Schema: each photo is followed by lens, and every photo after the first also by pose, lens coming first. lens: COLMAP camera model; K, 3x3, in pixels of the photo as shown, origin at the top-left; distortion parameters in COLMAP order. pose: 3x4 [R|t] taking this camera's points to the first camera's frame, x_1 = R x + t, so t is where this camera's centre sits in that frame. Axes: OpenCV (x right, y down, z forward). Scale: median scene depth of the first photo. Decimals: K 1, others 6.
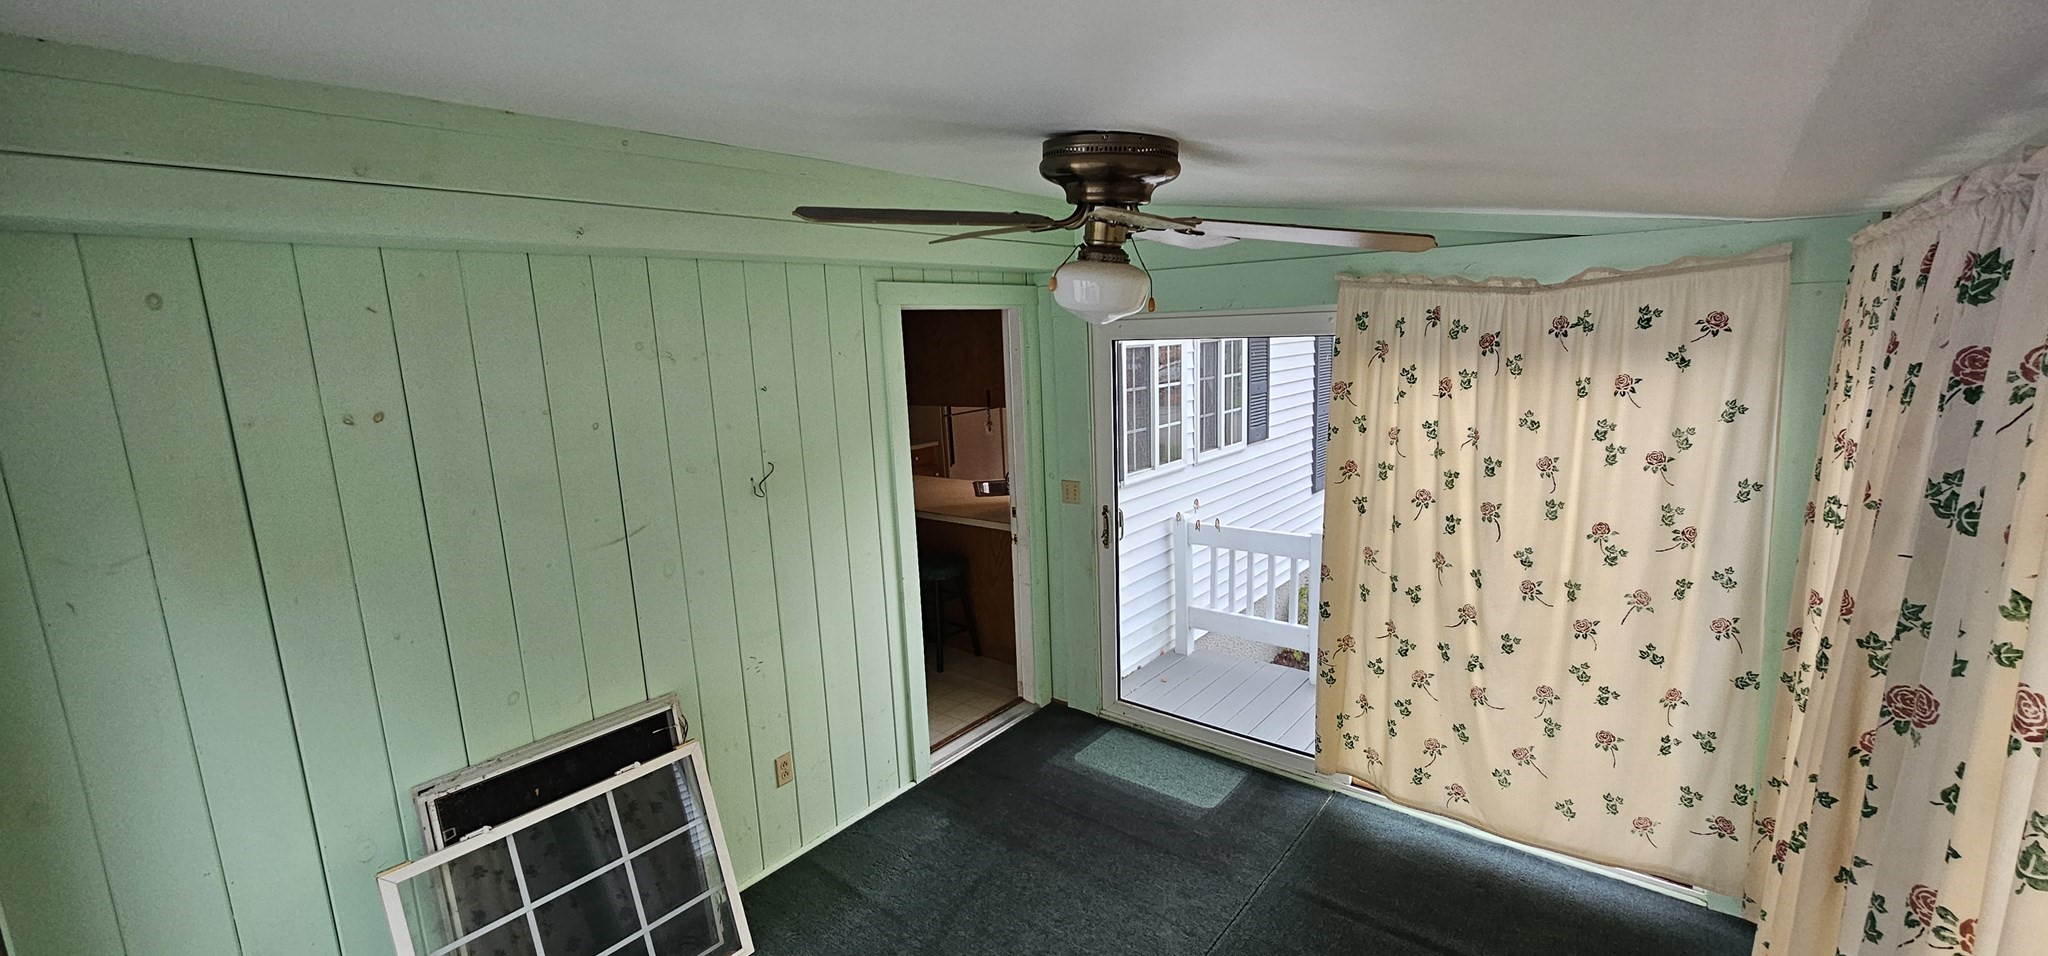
lens RADIAL K [[816.1, 0, 1024.0], [0, 816.1, 478.0], [0, 0, 1]] dist [-0.001481, -0.000091]
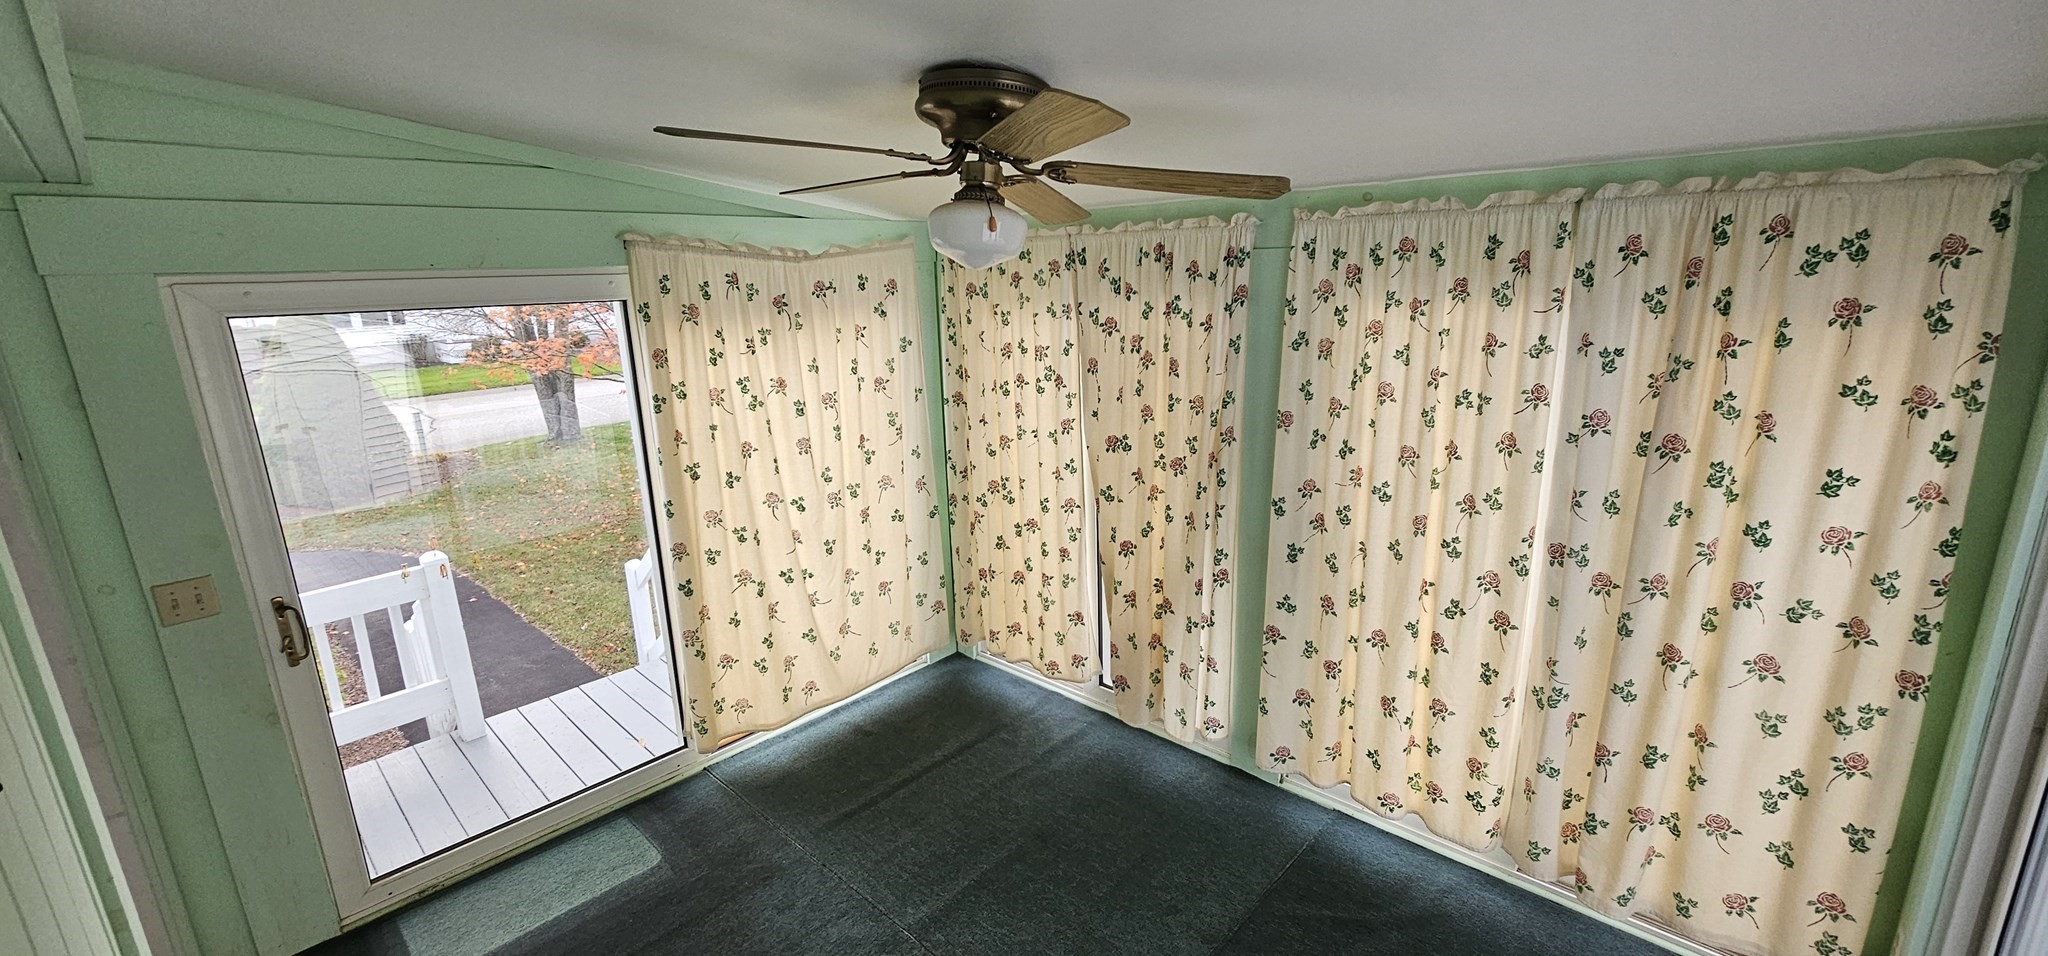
lens RADIAL K [[834.5, 0, 1024.0], [0, 834.5, 478.0], [0, 0, 1]] dist [-0.001787, -0.000314]
pose [[0.082763, -0.213299, 0.973475, -0.616332], [0.194659, 0.961470, 0.194119, -0.089514], [-0.977373, 0.173430, 0.121095, 0.558762]]
